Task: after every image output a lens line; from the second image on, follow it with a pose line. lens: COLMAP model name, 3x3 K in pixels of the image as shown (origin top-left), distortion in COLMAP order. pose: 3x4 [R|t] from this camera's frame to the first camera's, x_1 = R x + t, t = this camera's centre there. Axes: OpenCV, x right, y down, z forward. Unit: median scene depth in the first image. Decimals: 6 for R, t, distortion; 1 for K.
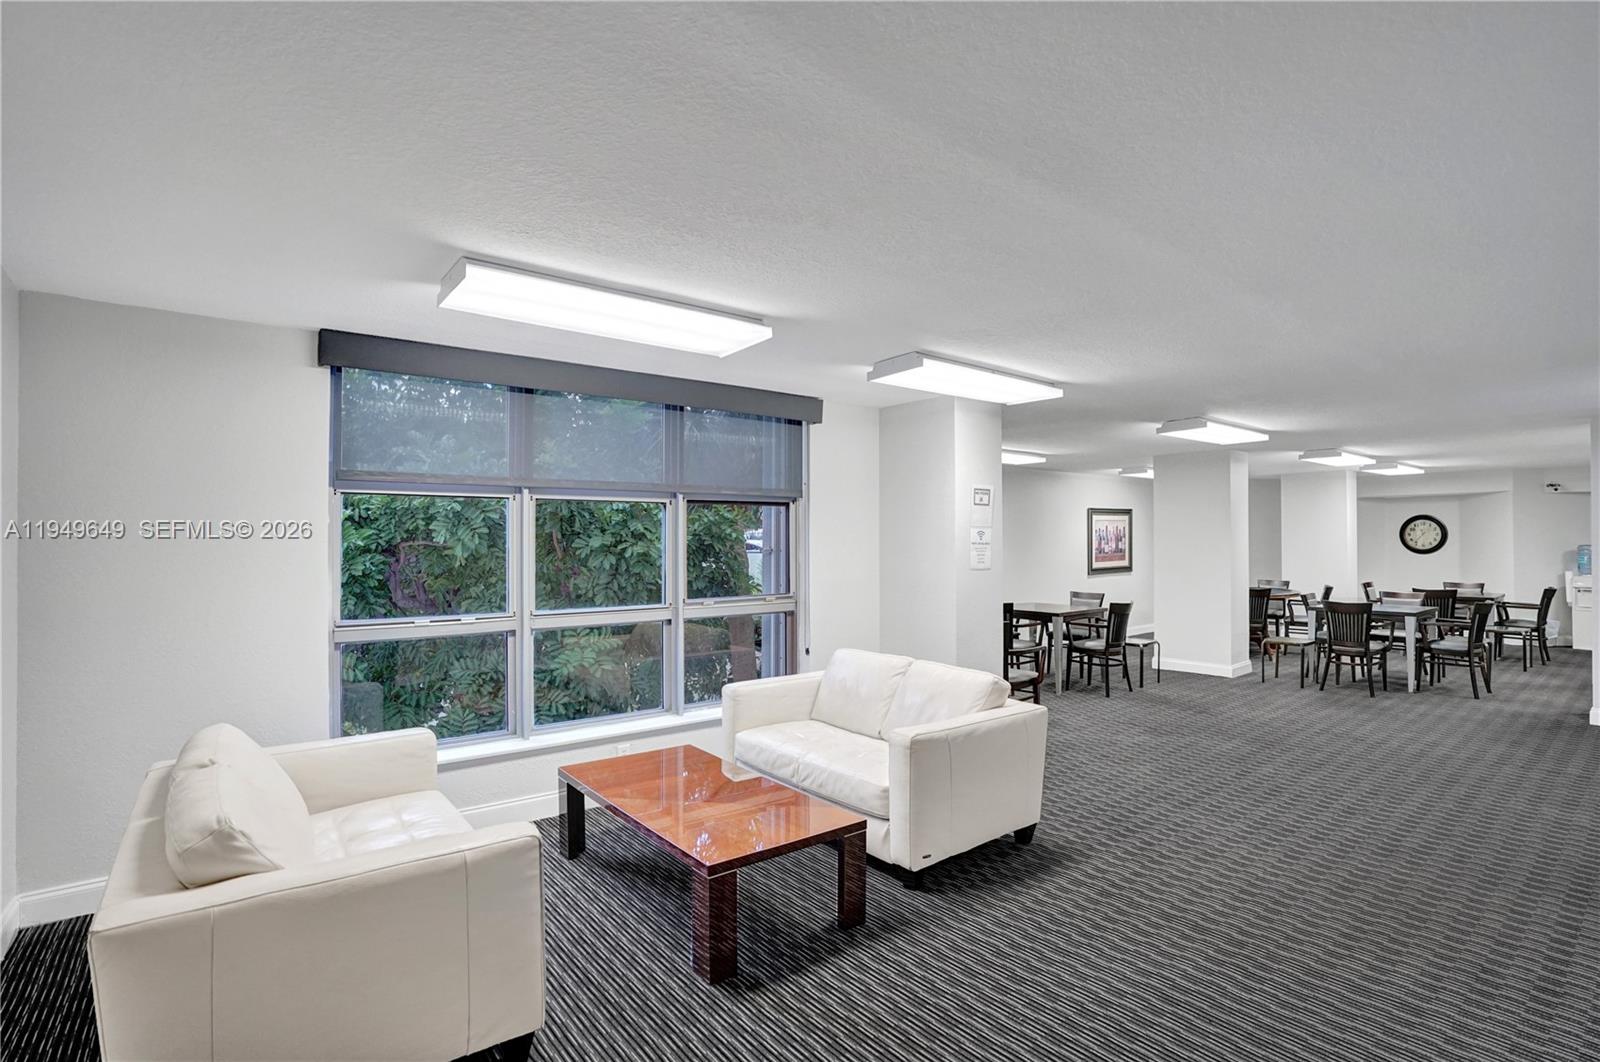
lens RADIAL K [[756.3, 0, 800.6], [0, 756.3, 537.3], [0, 0, 1]] dist [0.005256, 0.000557]
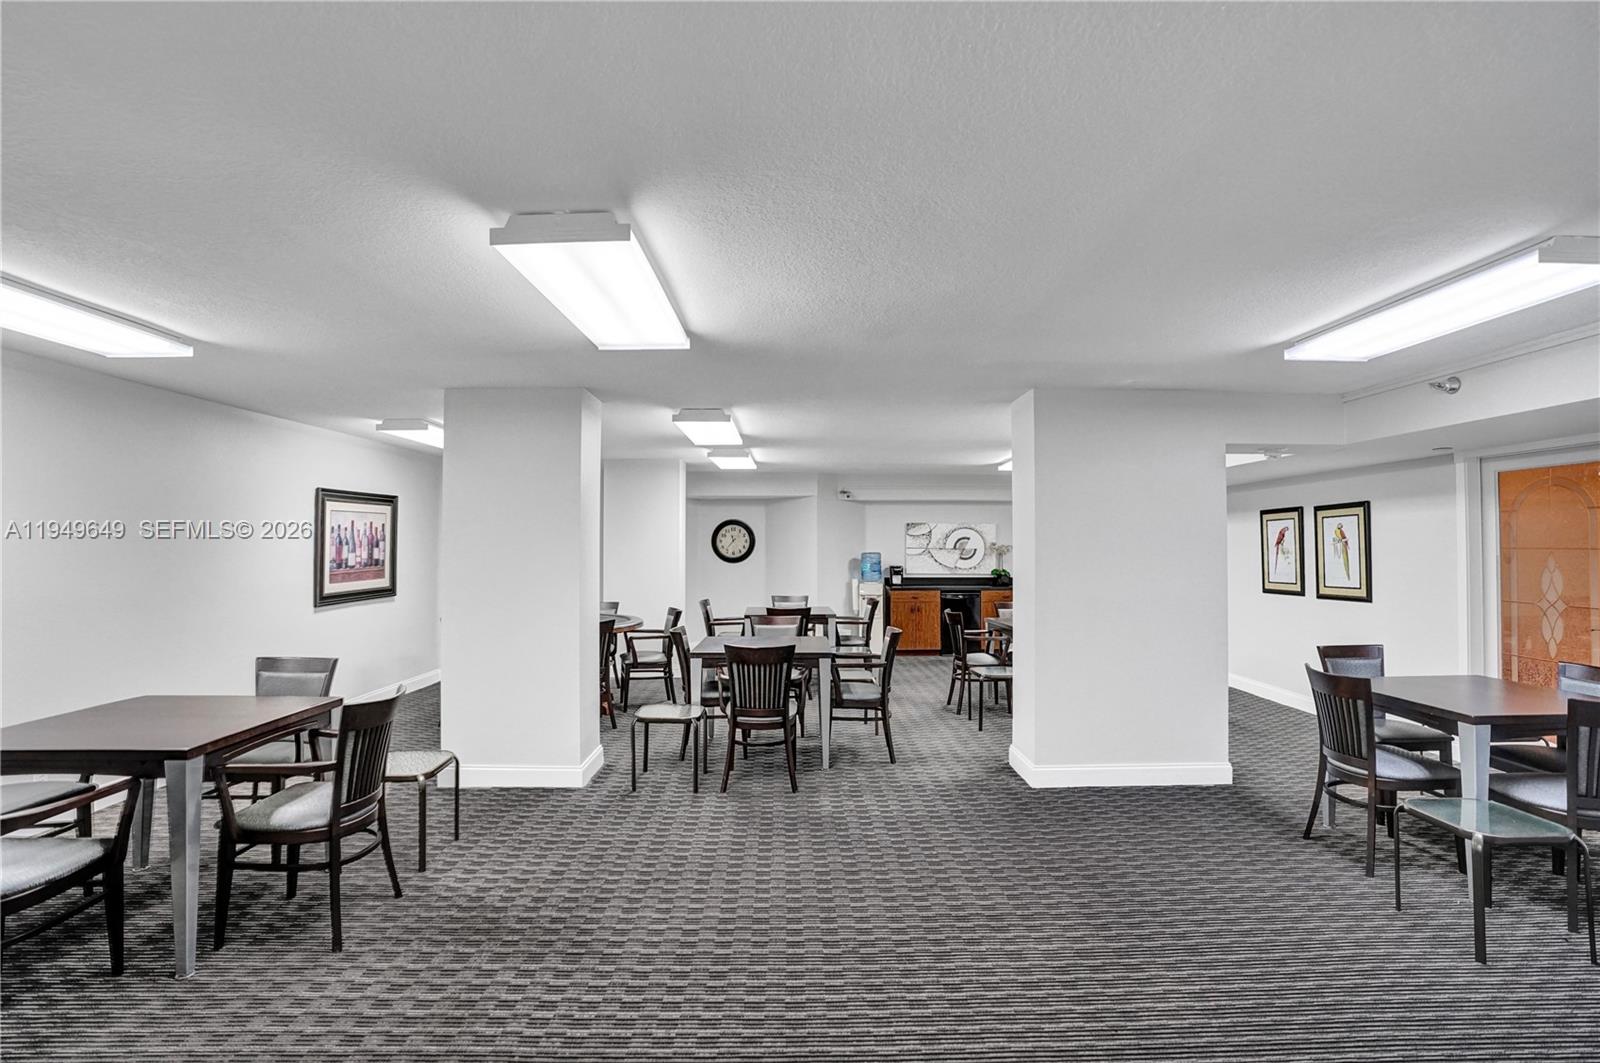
lens RADIAL K [[756.3, 0, 804.2], [0, 756.3, 536.2], [0, 0, 1]] dist [0.005256, 0.000557]
pose [[0.605629, 0.015849, 0.795589, 0.158399], [-0.008511, 0.999873, -0.013440, 0.001708], [-0.795701, 0.001368, 0.605688, 0.388071]]
